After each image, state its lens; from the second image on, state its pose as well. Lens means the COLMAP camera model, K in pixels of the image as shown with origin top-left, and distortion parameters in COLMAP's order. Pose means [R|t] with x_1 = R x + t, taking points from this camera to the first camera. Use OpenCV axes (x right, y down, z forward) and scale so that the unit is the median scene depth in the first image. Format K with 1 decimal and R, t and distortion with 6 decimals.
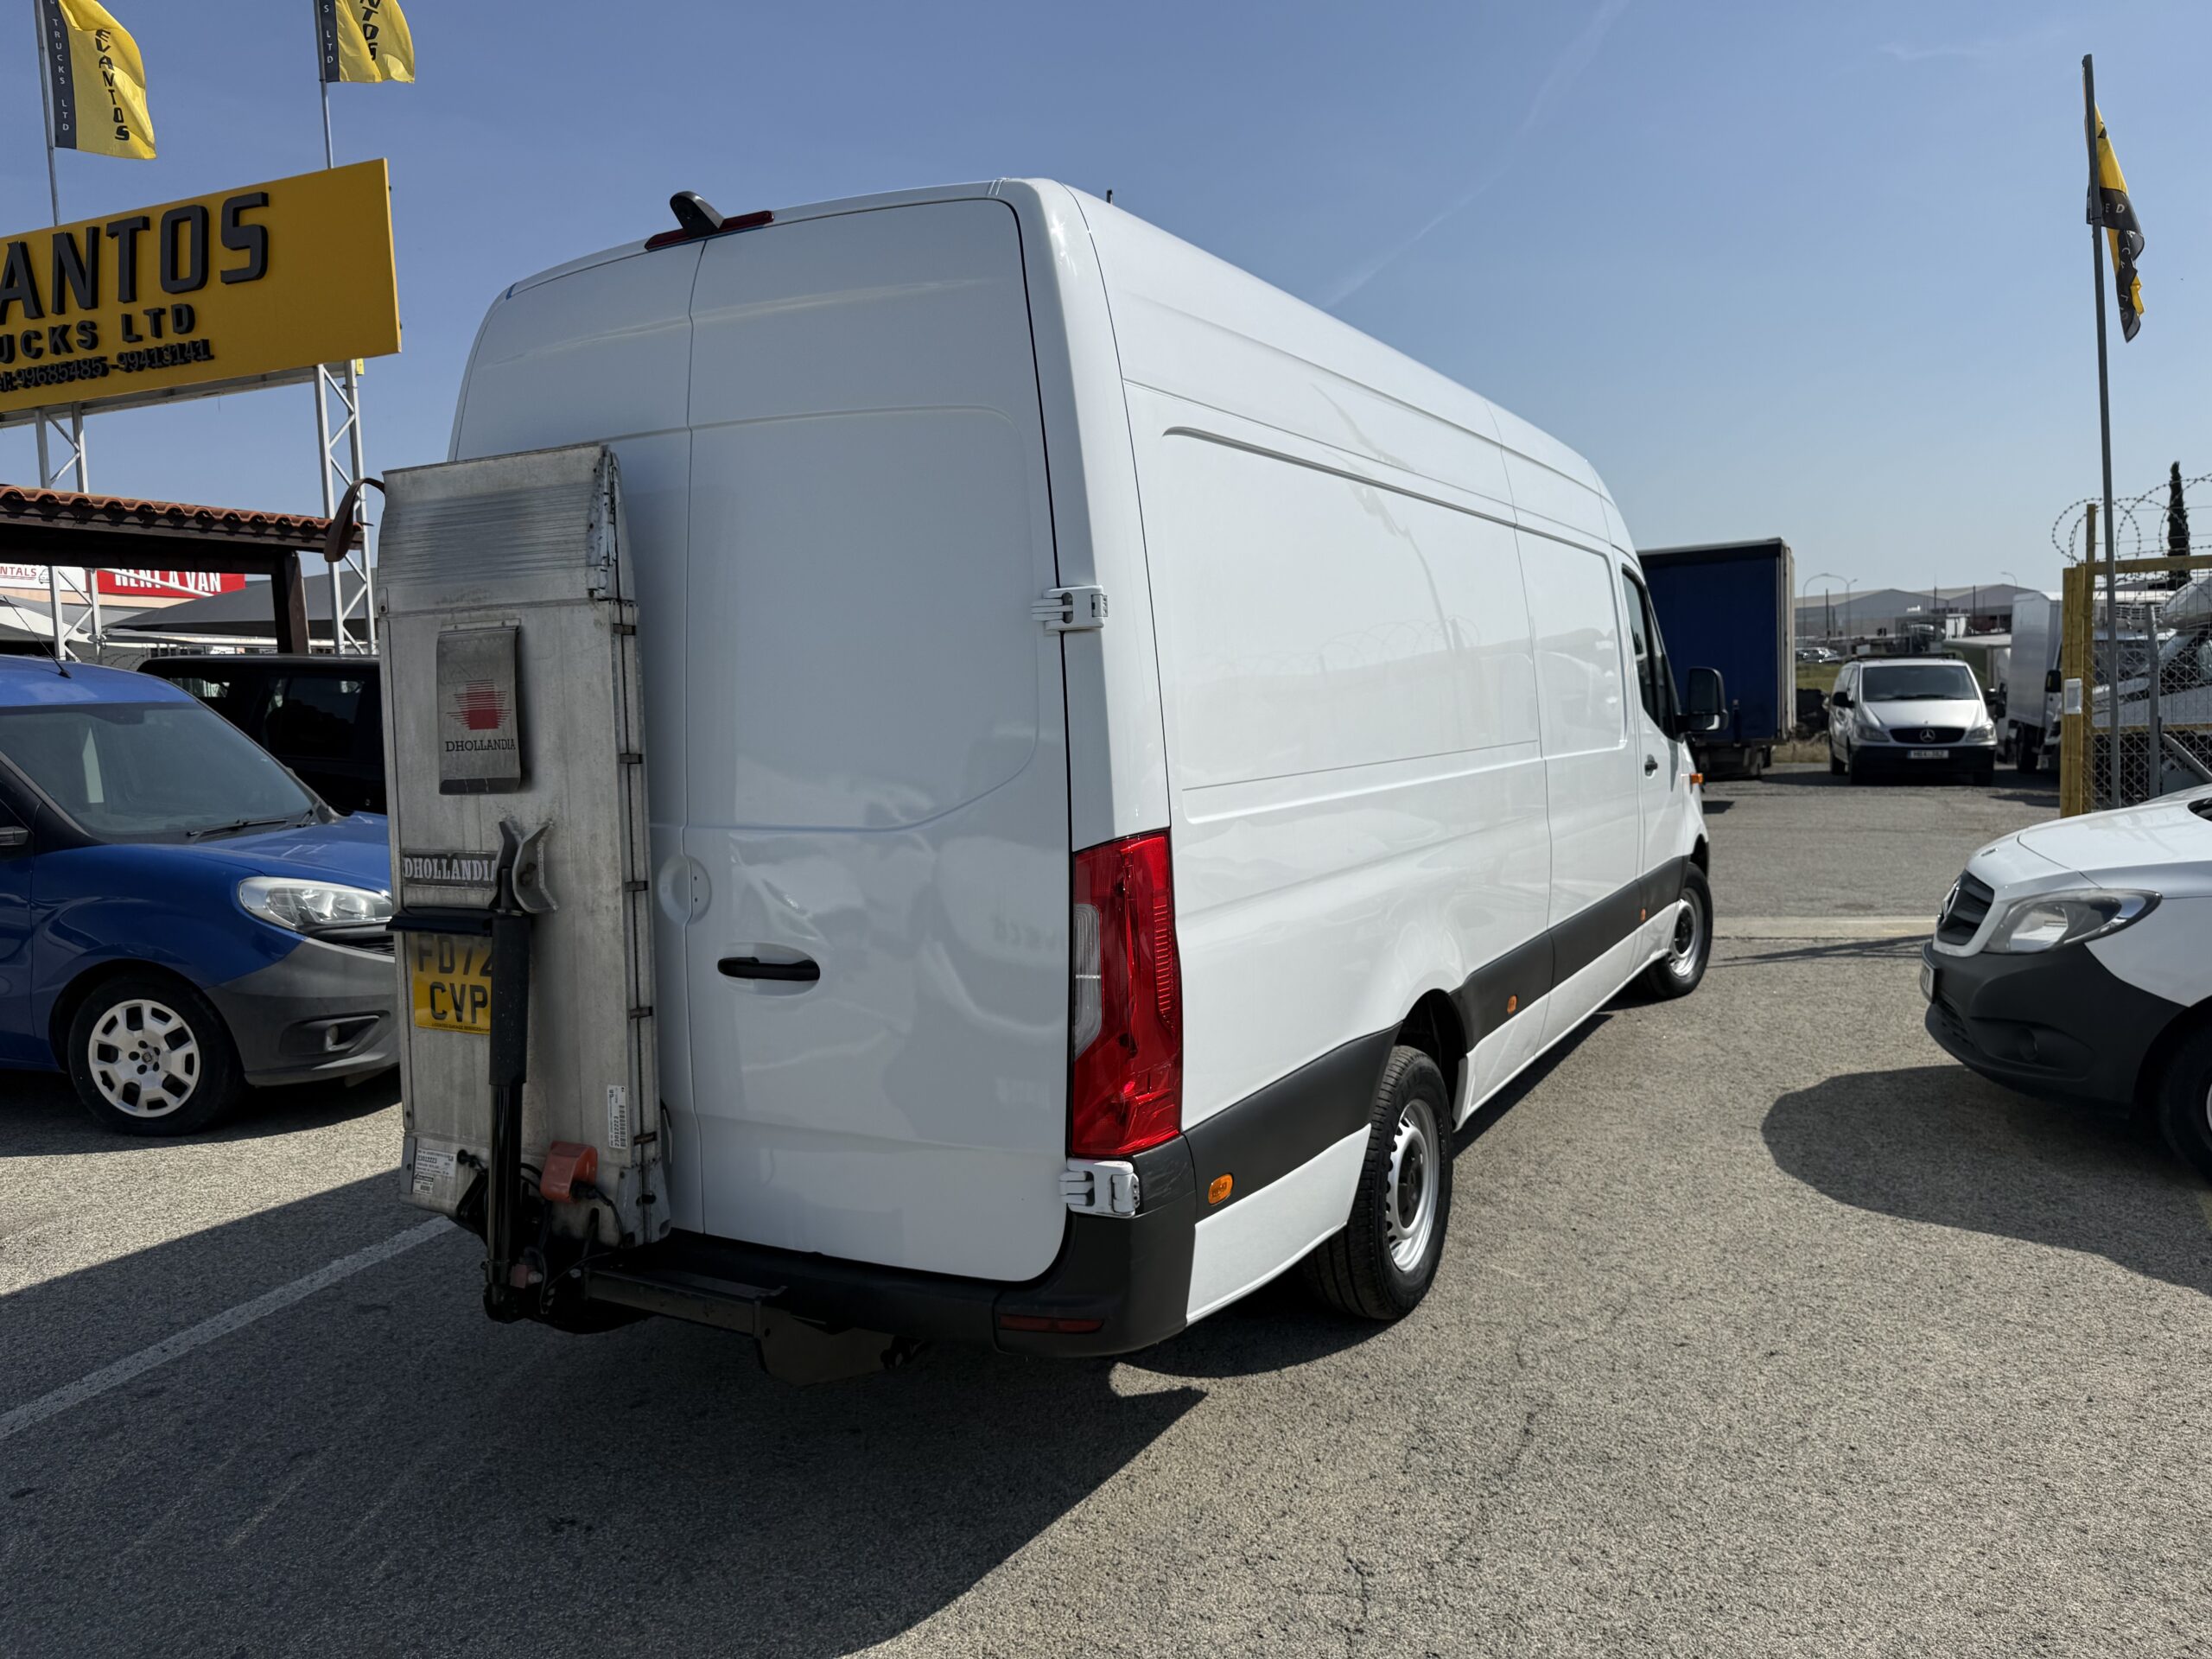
lens RADIAL K [[1582.0, 0, 1106.0], [0, 1582.0, 829.5], [0, 0, 1]] dist [-0.001048, -0.004914]
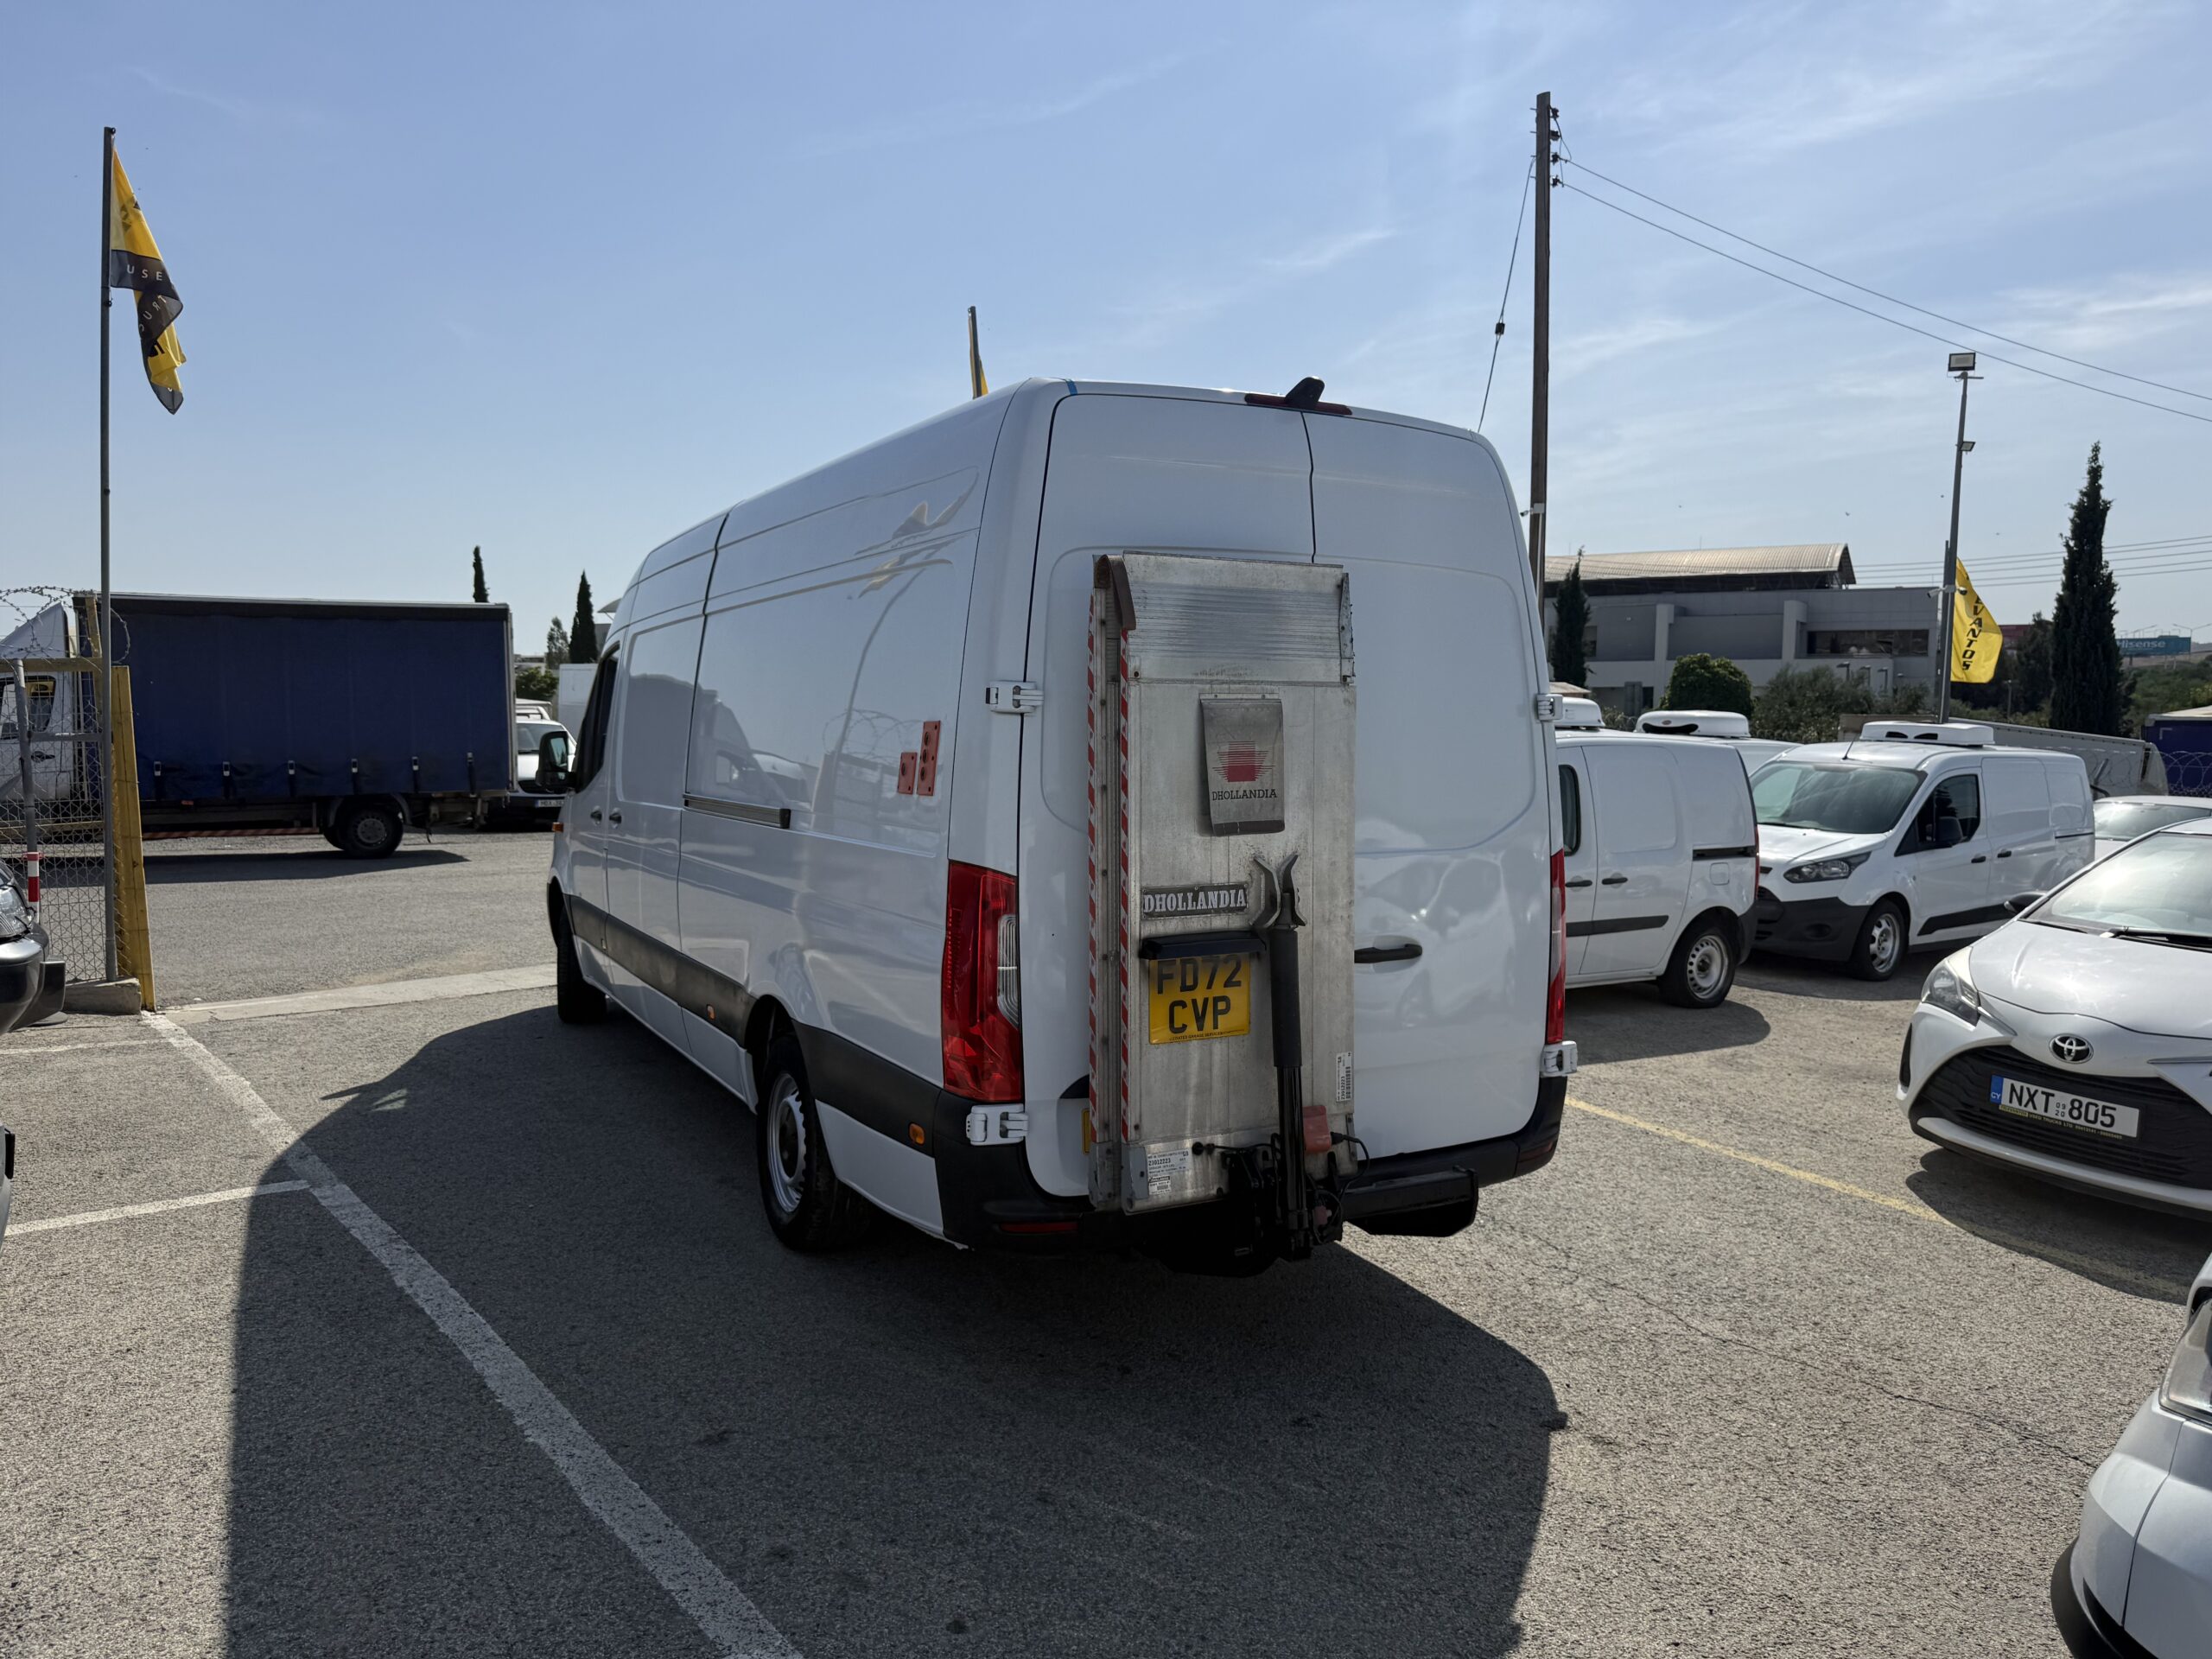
lens RADIAL K [[1544.3, 0, 1106.0], [0, 1544.3, 829.5], [0, 0, 1]] dist [0.078849, -0.094586]
pose [[0.560007, -0.023985, 0.828141, -1.414725], [0.050410, 0.998715, -0.005163, -0.025291], [-0.826953, 0.044638, 0.560497, 0.415910]]
